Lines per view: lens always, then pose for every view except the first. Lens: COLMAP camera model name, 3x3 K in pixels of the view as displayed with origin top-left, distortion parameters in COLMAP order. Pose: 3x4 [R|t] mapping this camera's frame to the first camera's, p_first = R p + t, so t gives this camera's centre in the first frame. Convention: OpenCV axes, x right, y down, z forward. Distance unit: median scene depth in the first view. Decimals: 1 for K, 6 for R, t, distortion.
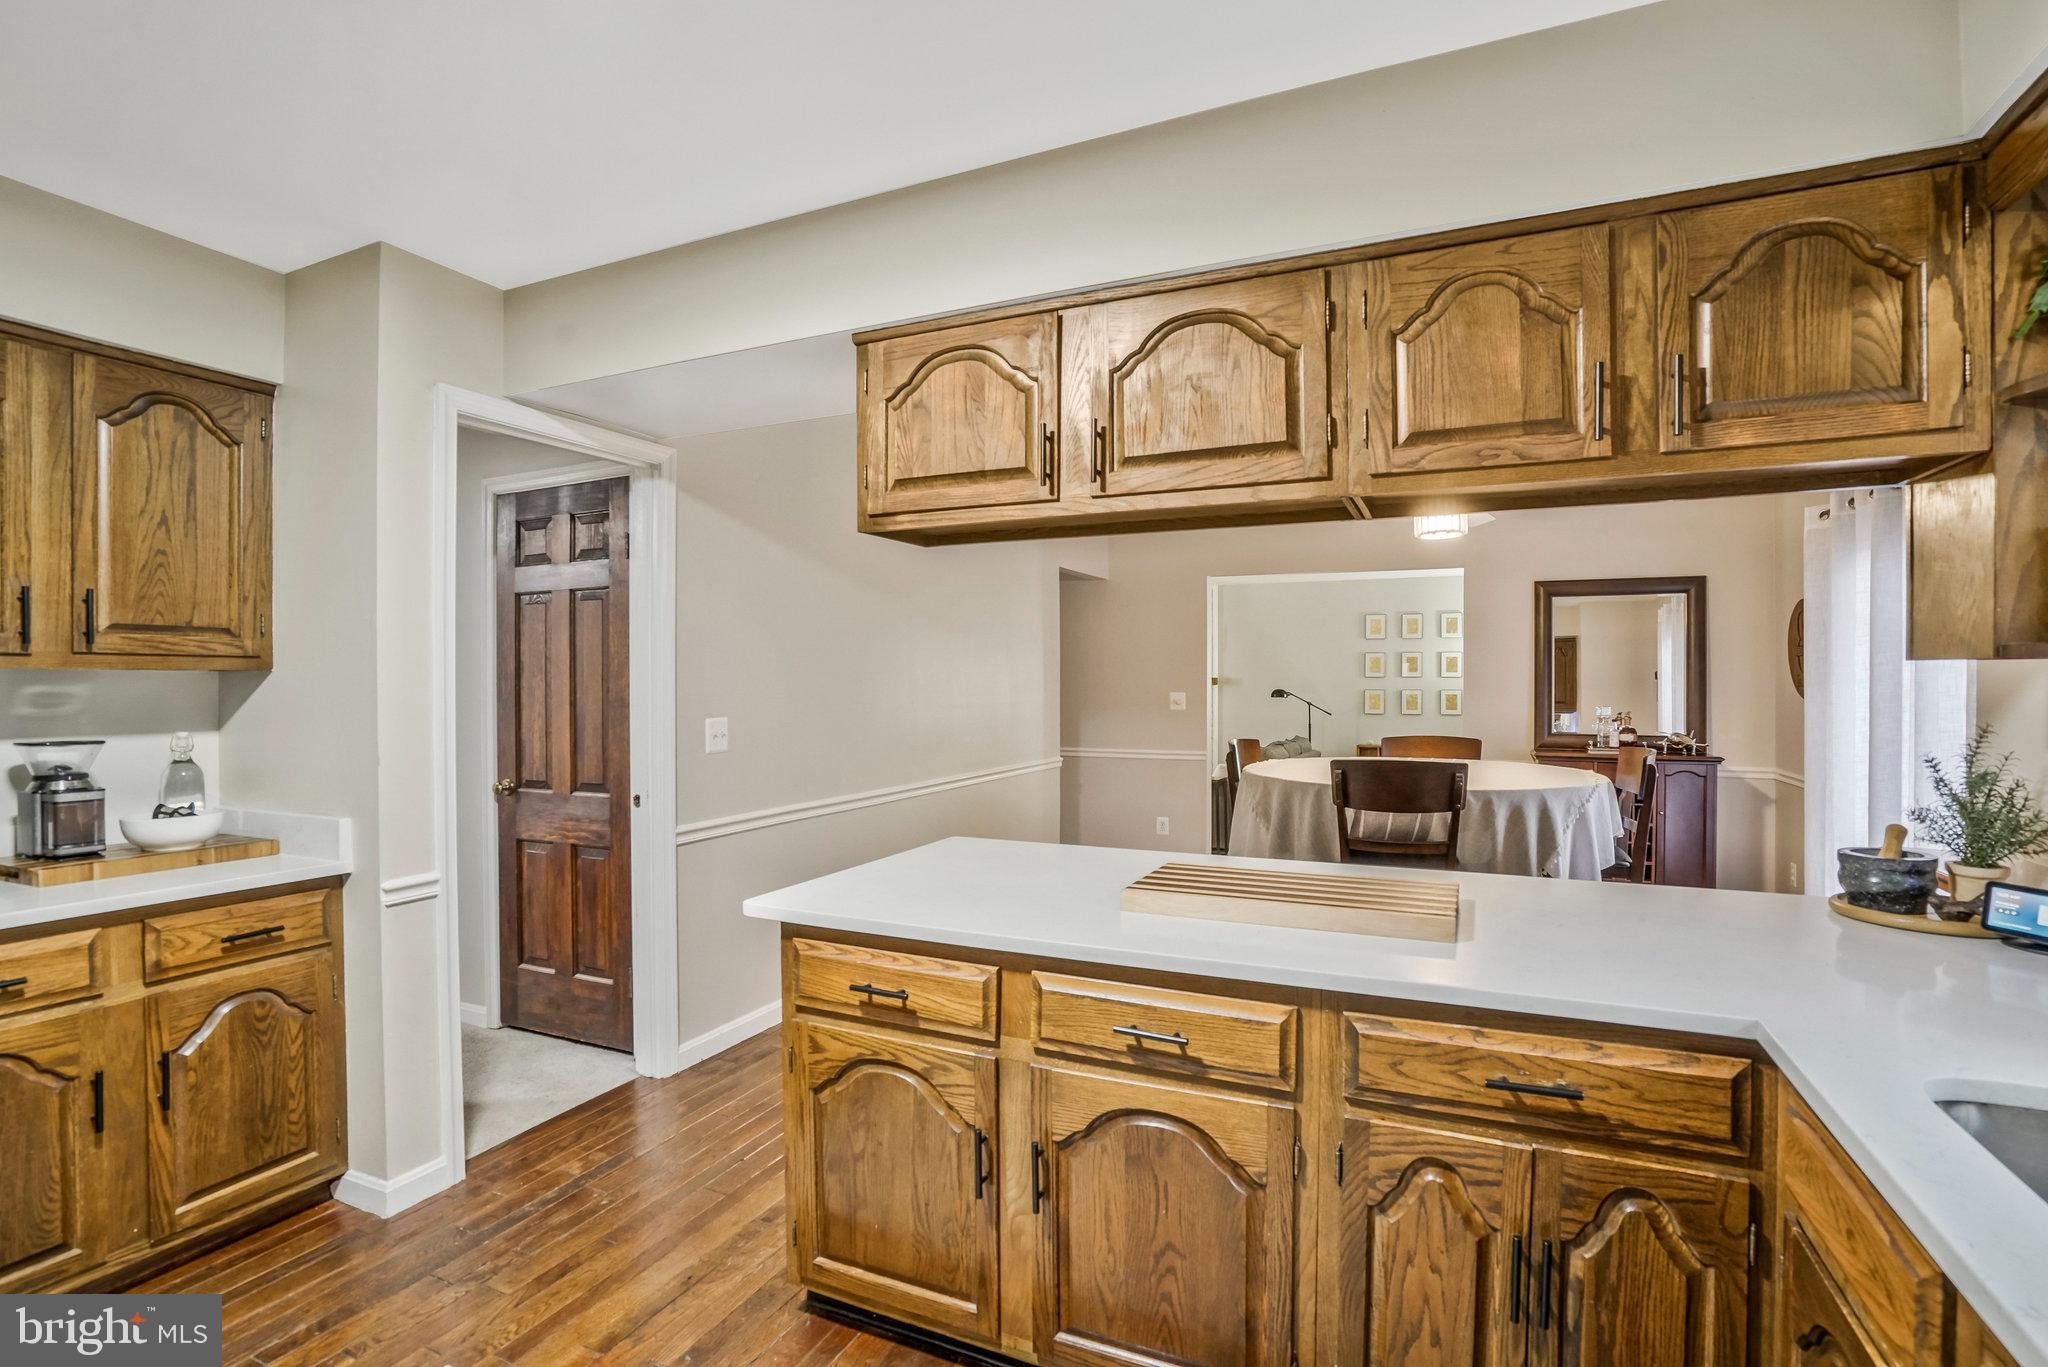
lens RADIAL K [[957.7, 0, 1036.2], [0, 957.7, 687.8], [0, 0, 1]] dist [-0.044110, 0.016208]
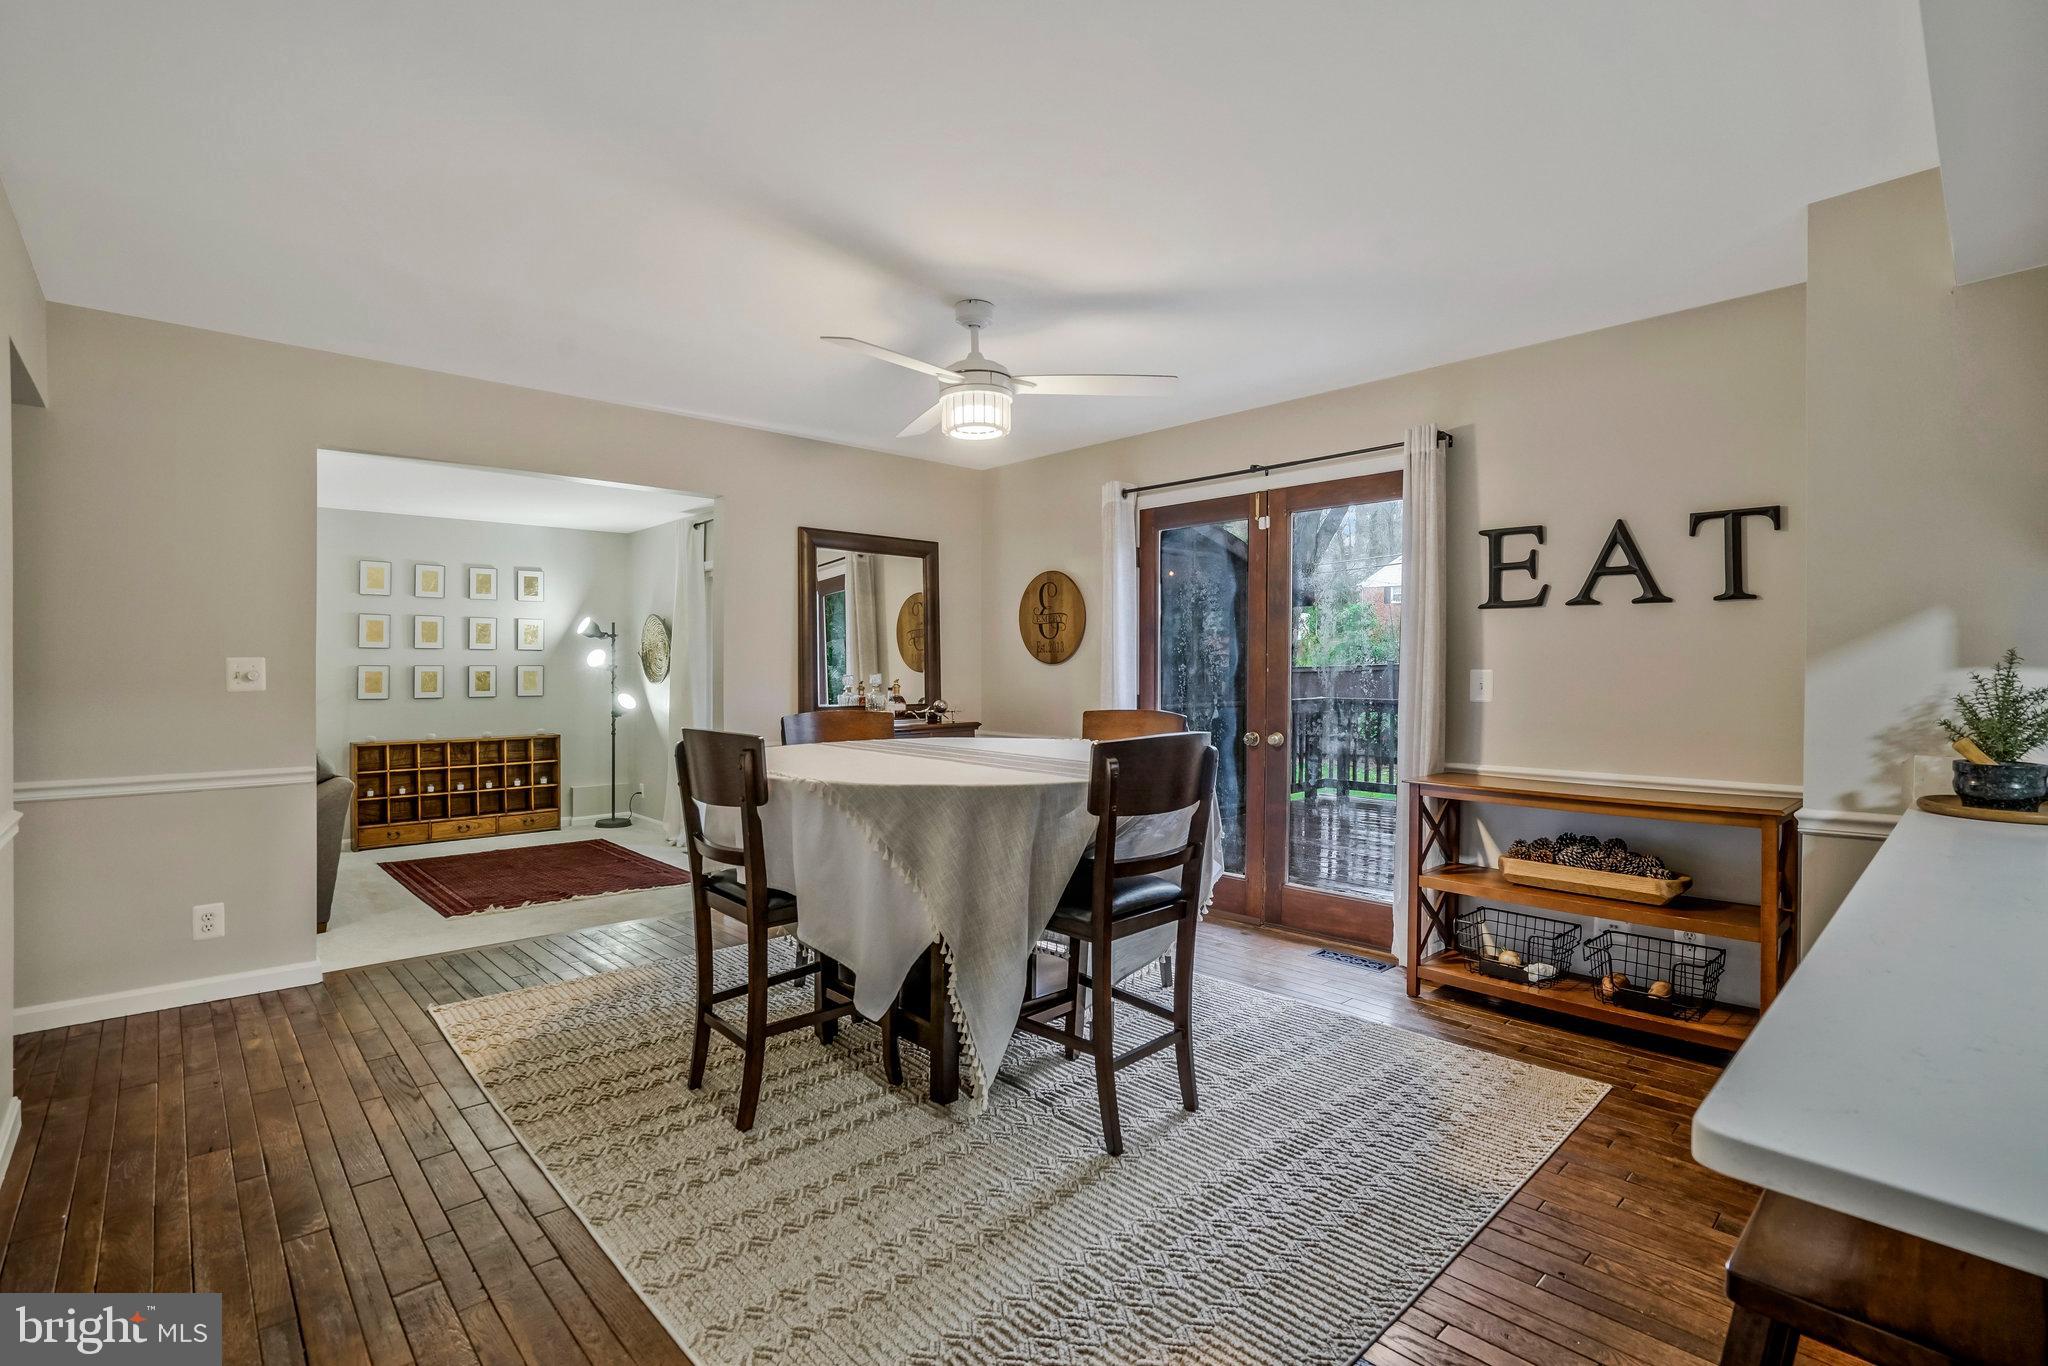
lens RADIAL K [[957.7, 0, 991.1], [0, 957.7, 677.4], [0, 0, 1]] dist [-0.044110, 0.016208]
pose [[0.401970, -0.005599, 0.915636, -0.482082], [0.005657, 0.999977, 0.003632, 0.050635], [-0.915635, 0.003720, 0.401992, 1.358755]]
